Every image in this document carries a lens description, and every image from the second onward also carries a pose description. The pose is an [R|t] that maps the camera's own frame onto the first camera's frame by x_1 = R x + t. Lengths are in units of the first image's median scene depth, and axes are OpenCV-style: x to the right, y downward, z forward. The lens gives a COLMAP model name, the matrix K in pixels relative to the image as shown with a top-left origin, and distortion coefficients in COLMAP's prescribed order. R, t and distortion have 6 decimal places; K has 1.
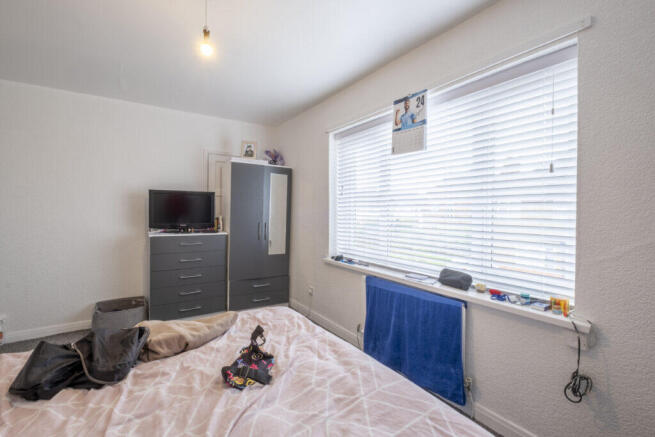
lens RADIAL K [[284.6, 0, 331.3], [0, 284.6, 218.5], [0, 0, 1]] dist [0.000080, -0.005726]
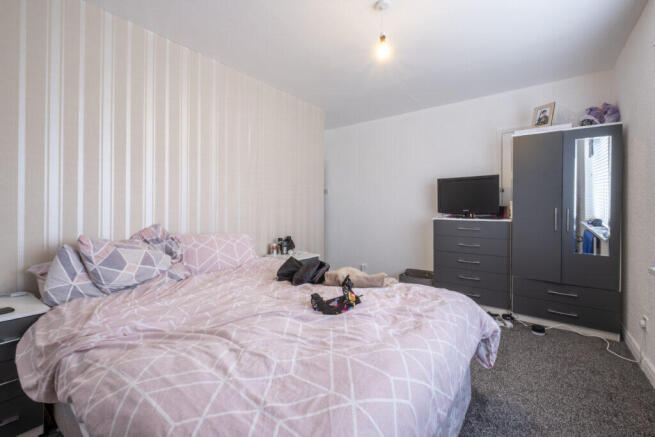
lens RADIAL K [[292.7, 0, 326.8], [0, 292.7, 211.0], [0, 0, 1]] dist [-0.001153, -0.000270]
pose [[0.306075, -0.004894, -0.951995, 0.325417], [-0.020692, 0.999716, -0.011792, 0.048013], [0.951782, 0.023308, 0.305887, 0.202676]]
